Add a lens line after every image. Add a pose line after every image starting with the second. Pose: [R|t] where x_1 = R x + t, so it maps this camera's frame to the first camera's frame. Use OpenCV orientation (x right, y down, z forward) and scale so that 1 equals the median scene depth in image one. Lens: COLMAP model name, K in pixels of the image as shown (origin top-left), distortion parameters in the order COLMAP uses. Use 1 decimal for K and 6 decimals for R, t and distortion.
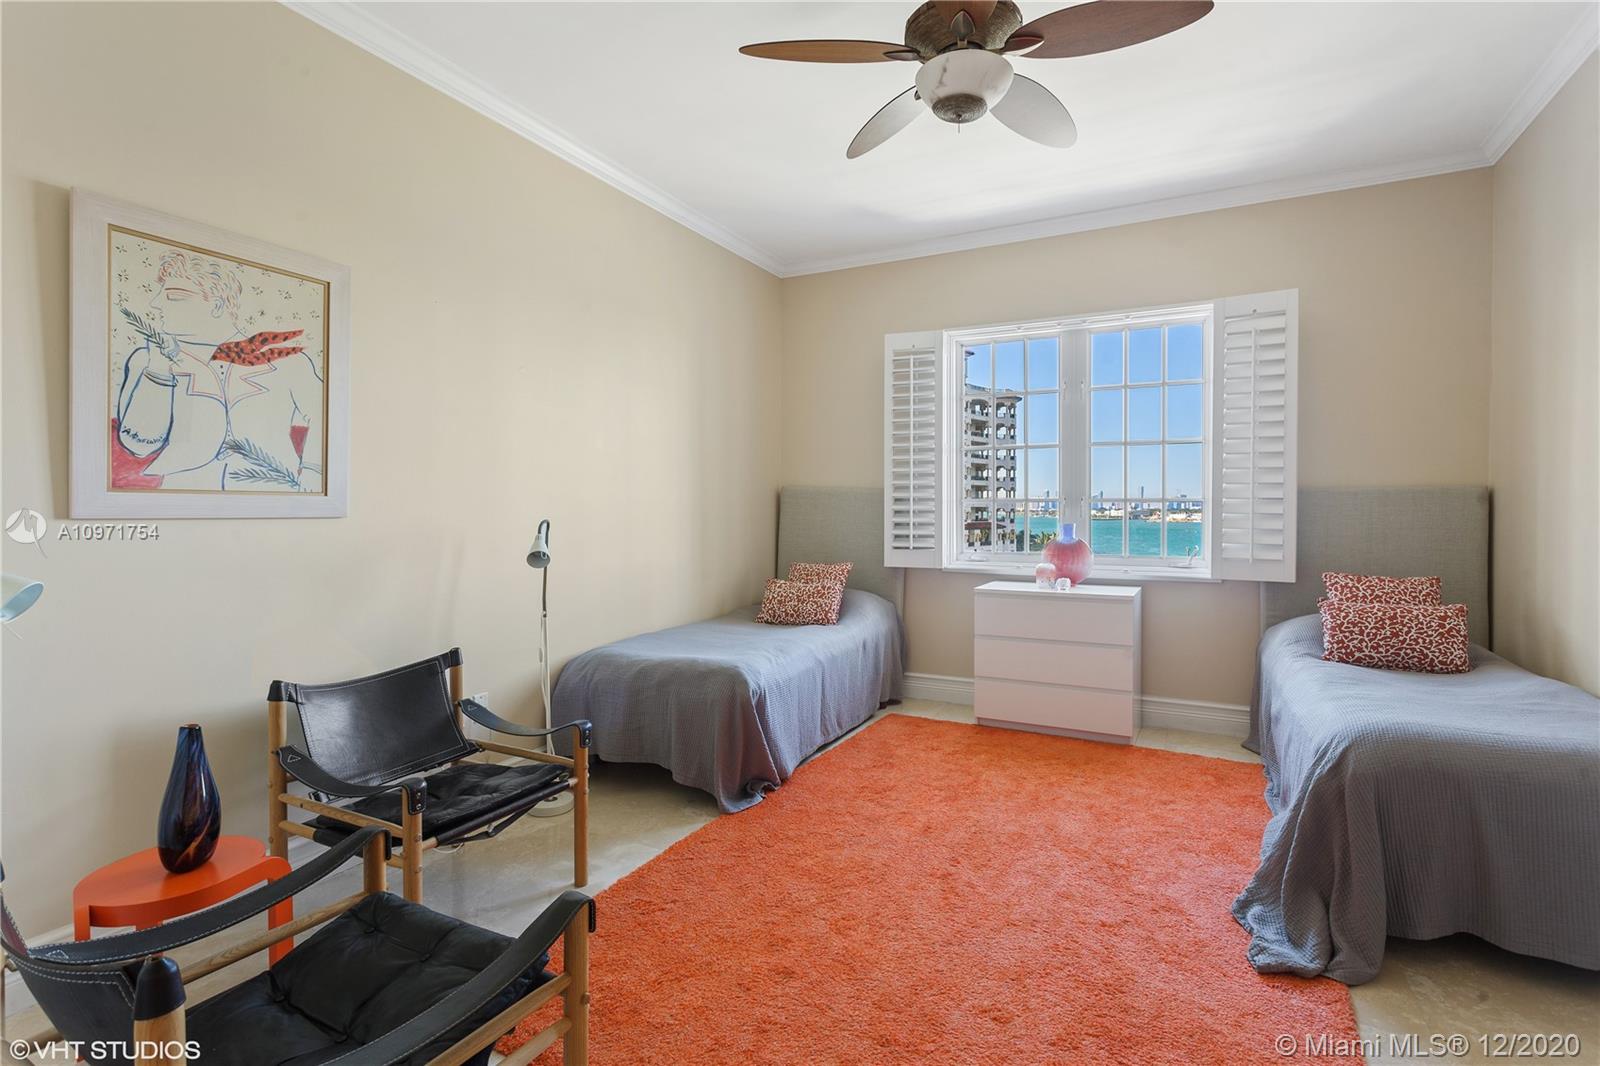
lens RADIAL K [[780.6, 0, 798.2], [0, 780.6, 505.0], [0, 0, 1]] dist [0.007855, 0.001790]
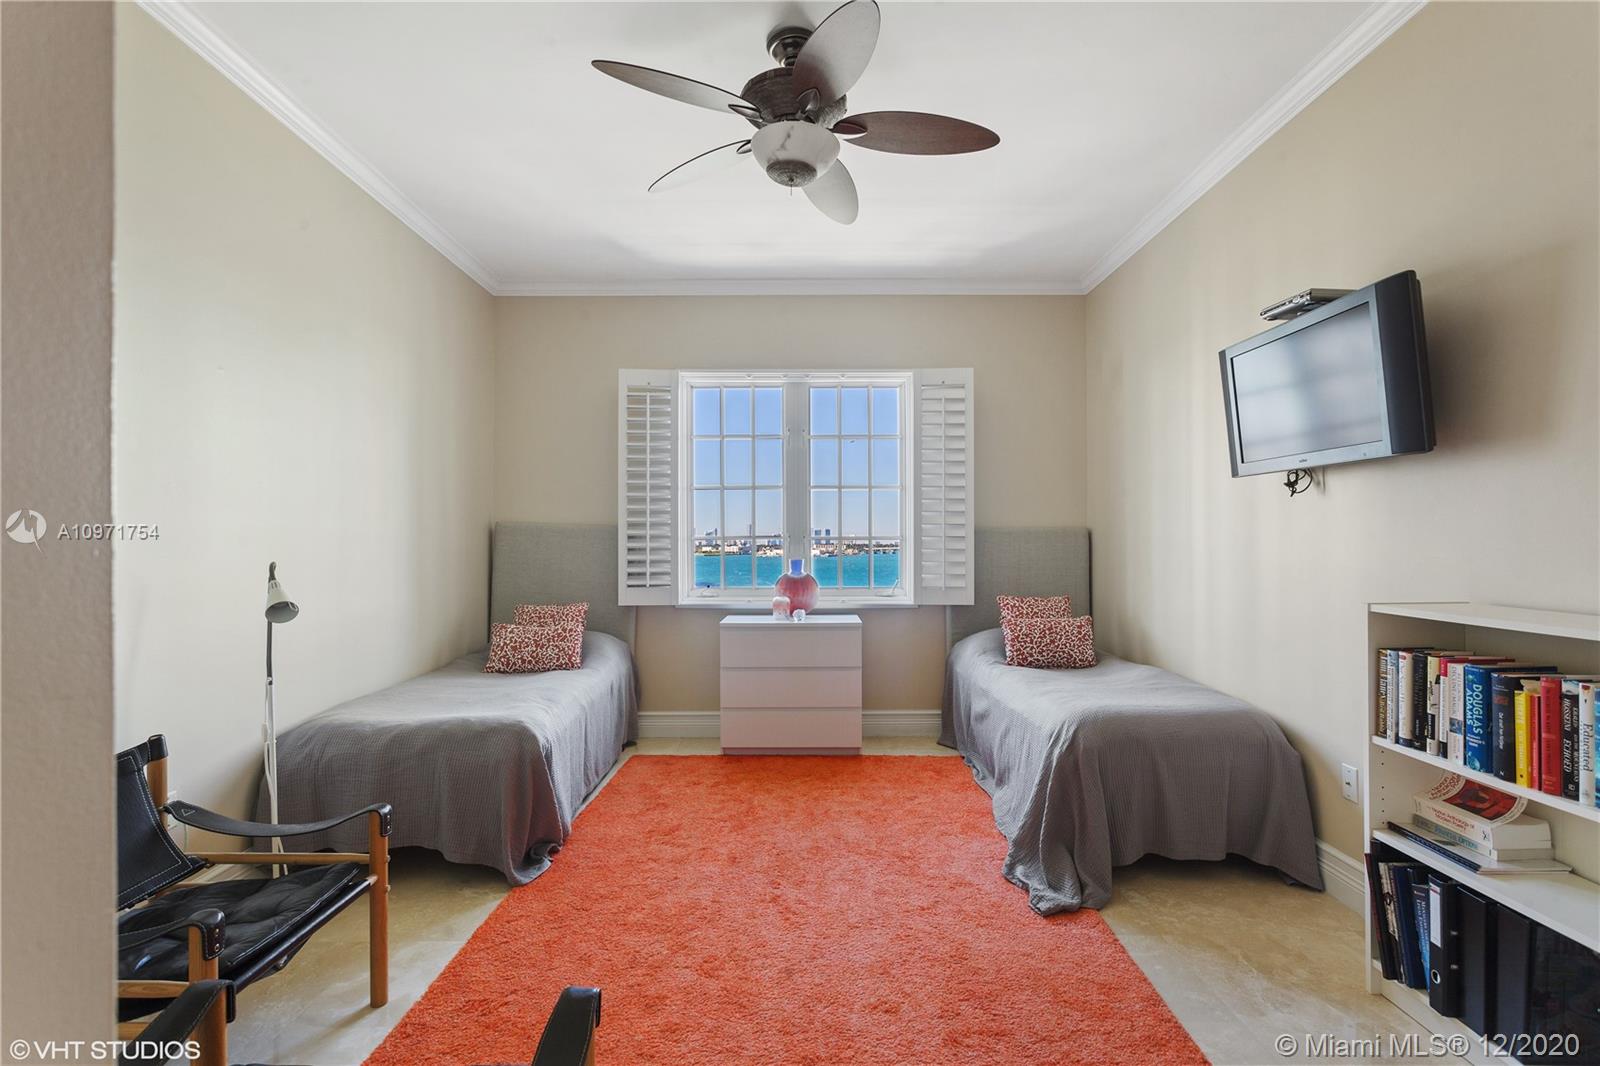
lens RADIAL K [[778.9, 0, 800.2], [0, 778.9, 526.3], [0, 0, 1]] dist [-0.003914, 0.001284]
pose [[0.884878, 0.008338, 0.465748, -0.211052], [0.000731, 0.999814, -0.019289, -0.001856], [-0.465822, 0.017409, 0.884707, 0.045536]]
